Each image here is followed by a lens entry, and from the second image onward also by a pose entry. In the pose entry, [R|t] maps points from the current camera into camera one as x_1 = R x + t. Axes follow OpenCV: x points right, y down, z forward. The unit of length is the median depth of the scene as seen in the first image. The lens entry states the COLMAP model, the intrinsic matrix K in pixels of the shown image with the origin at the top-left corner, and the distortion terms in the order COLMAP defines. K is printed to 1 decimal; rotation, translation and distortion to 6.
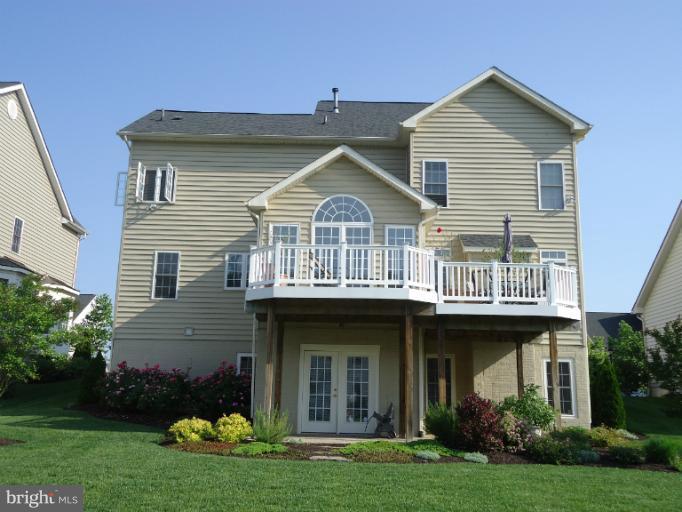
lens RADIAL K [[680.7, 0, 341.0], [0, 680.7, 256.0], [0, 0, 1]] dist [0.075964, 0.014451]
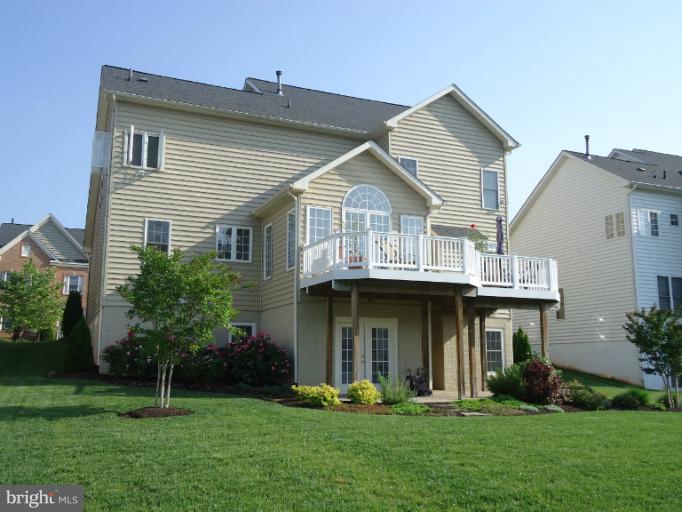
lens RADIAL K [[660.4, 0, 341.0], [0, 660.4, 256.0], [0, 0, 1]] dist [0.048914, 0.001076]
pose [[0.914866, 0.048432, 0.400842, -0.414966], [-0.070717, 0.996654, 0.040980, -0.012745], [-0.397517, -0.065838, 0.915230, 0.007663]]
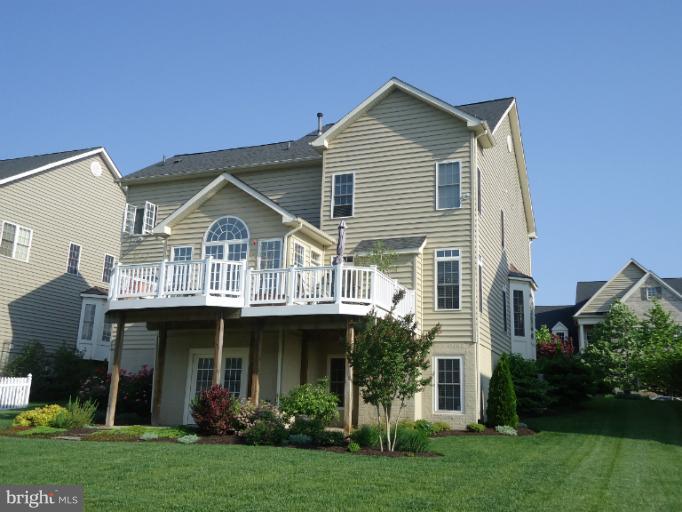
lens RADIAL K [[680.7, 0, 341.0], [0, 680.7, 256.0], [0, 0, 1]] dist [0.075964, 0.014451]
pose [[0.930349, -0.077008, -0.358497, 0.515175], [0.069752, 0.997013, -0.033150, 0.024374], [0.359979, 0.005835, 0.932942, 0.004648]]
